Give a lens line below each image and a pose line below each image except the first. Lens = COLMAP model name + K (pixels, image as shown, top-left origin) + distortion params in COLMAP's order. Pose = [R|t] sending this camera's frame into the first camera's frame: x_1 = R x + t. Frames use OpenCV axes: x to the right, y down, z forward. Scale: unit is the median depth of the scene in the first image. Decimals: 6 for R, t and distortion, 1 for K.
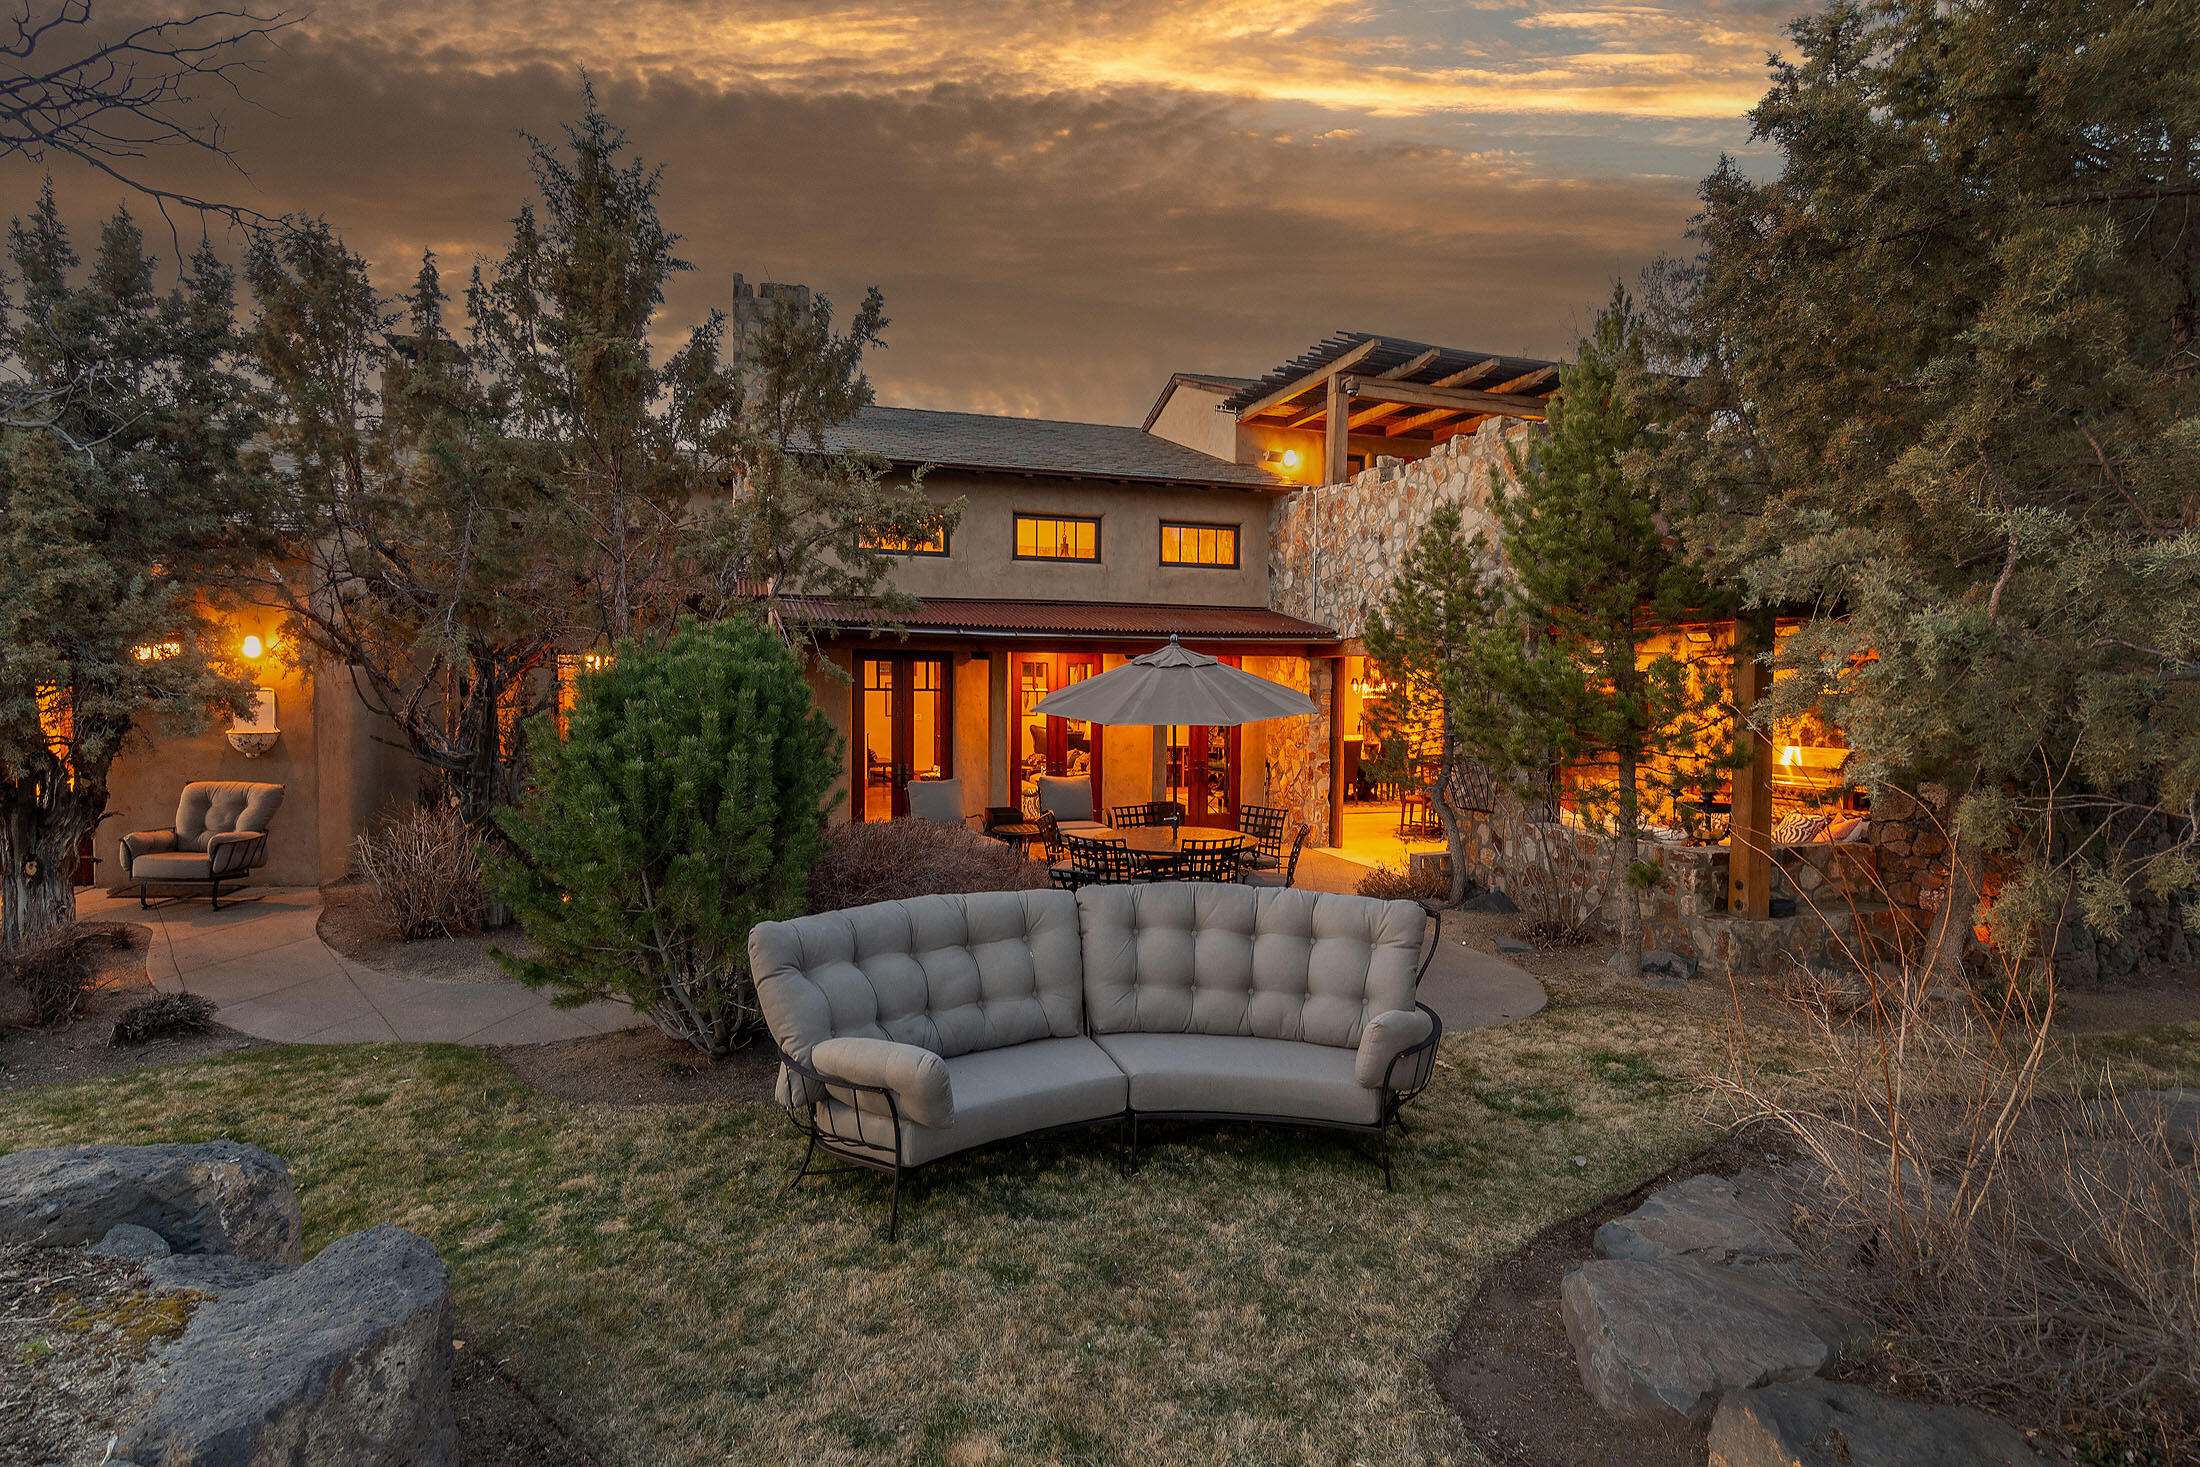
lens RADIAL K [[1108.9, 0, 1097.5], [0, 1108.9, 742.2], [0, 0, 1]] dist [0.001011, -0.000077]
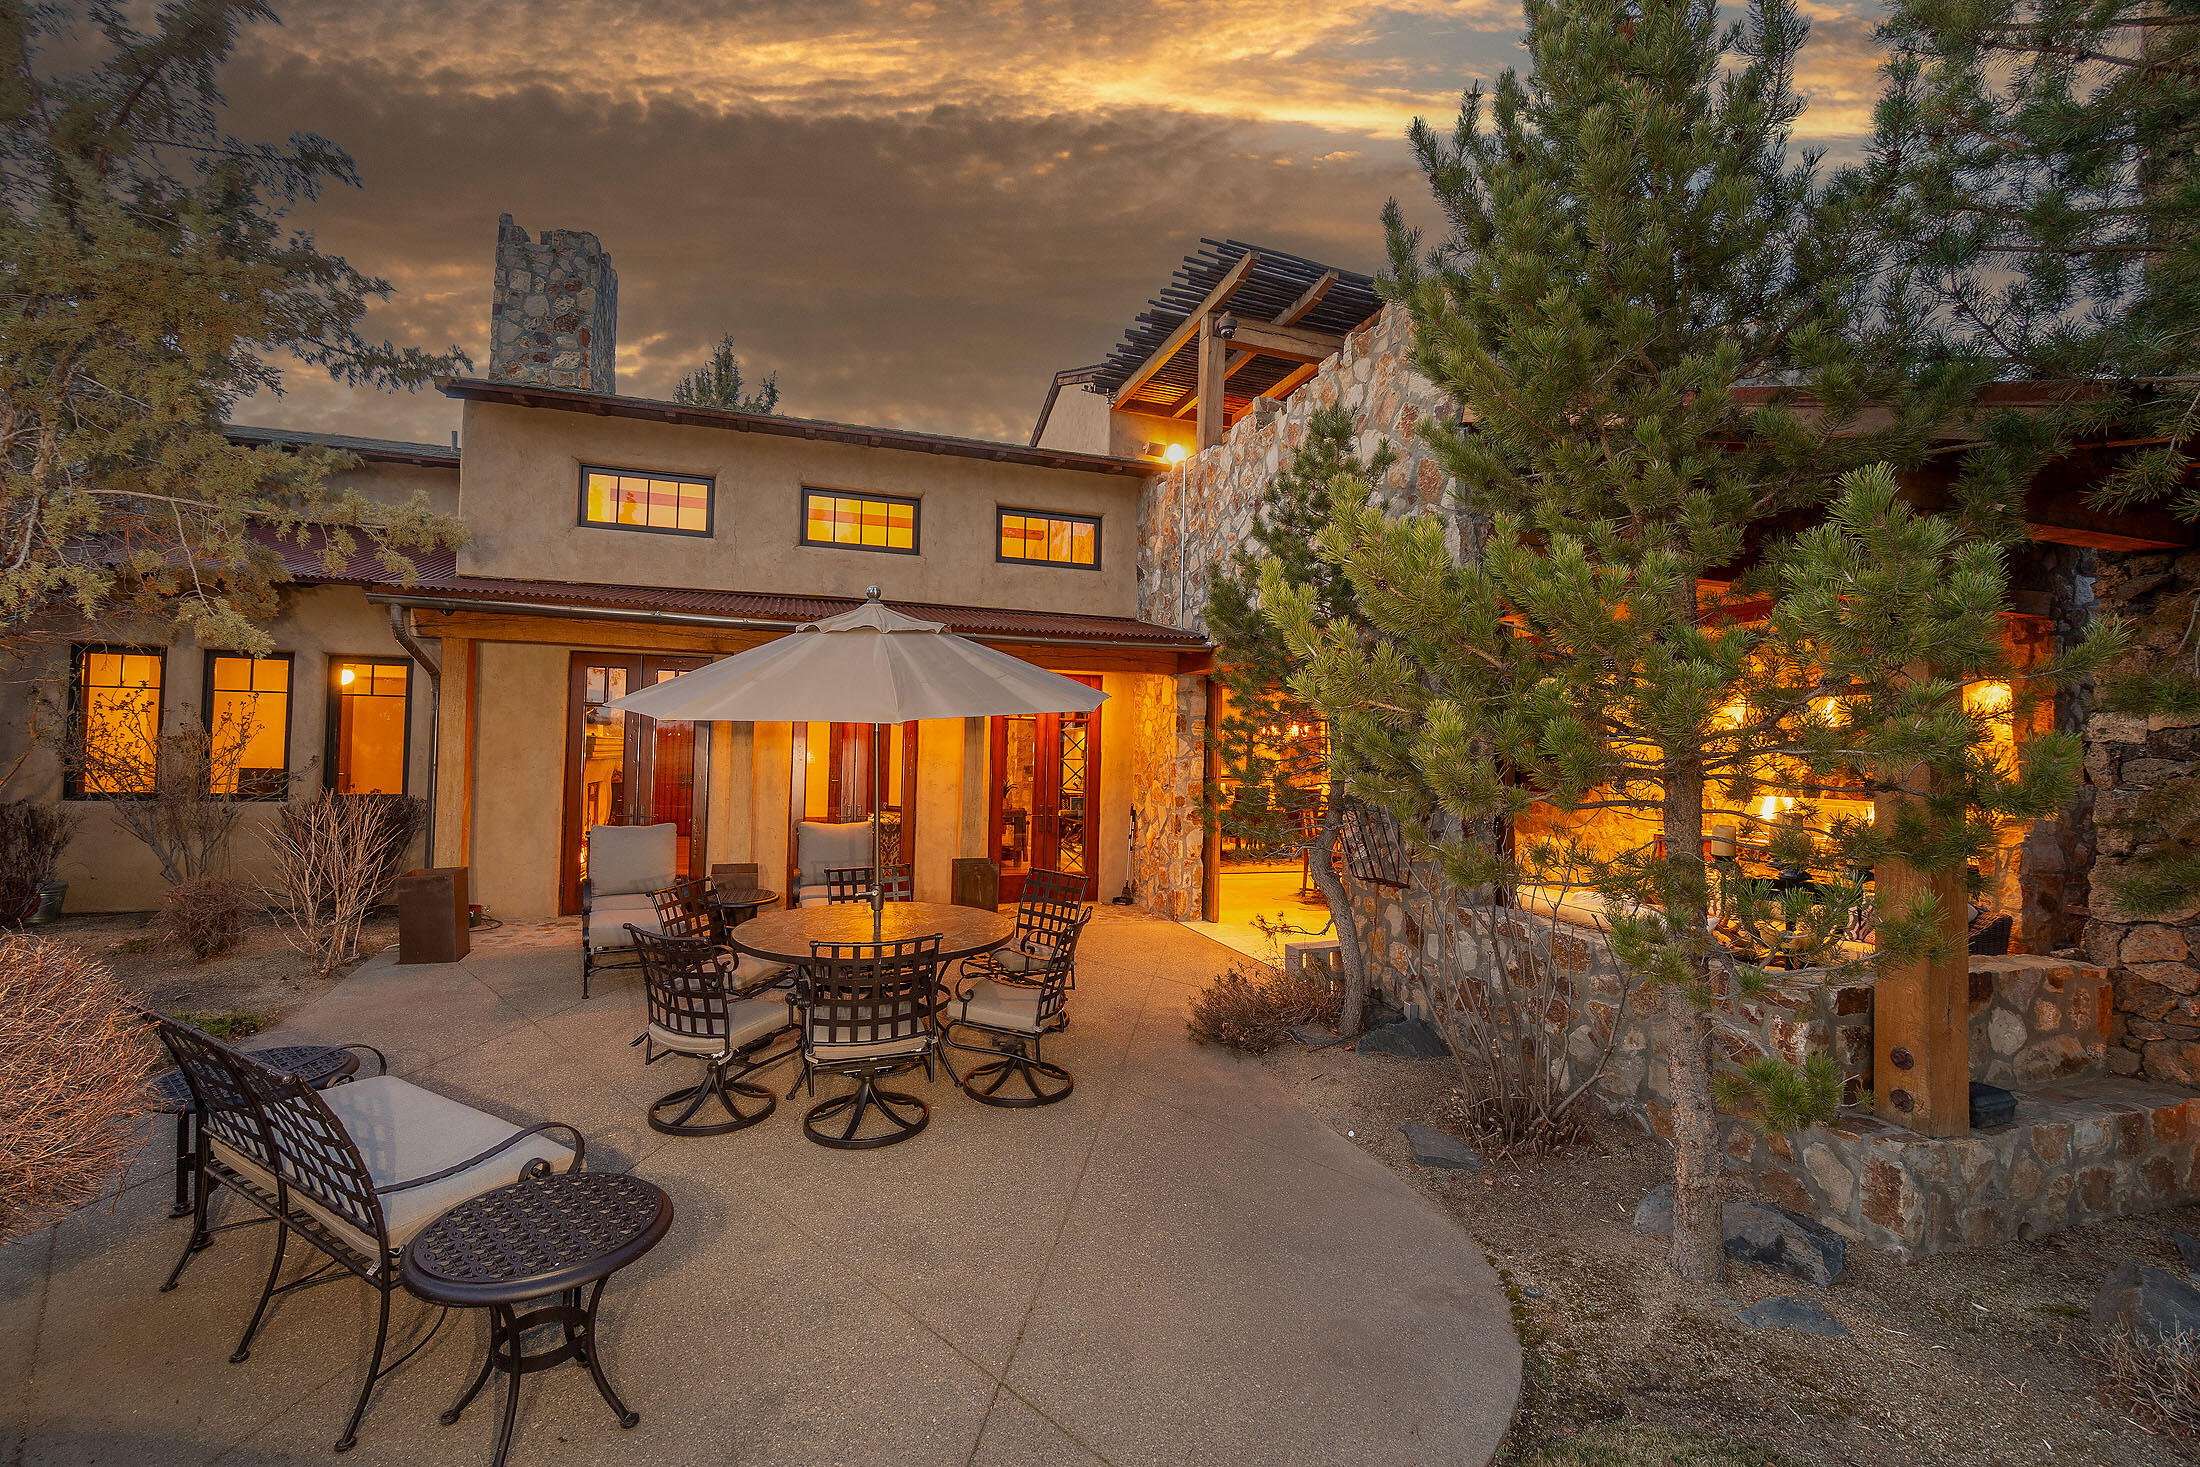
lens RADIAL K [[915.4, 0, 1108.0], [0, 915.4, 742.1], [0, 0, 1]] dist [0.000311, 0.001036]
pose [[0.999860, 0.012603, 0.010987, 0.143482], [-0.011902, 0.998028, -0.061637, 0.011861], [-0.011742, 0.061498, 0.998038, 0.381302]]
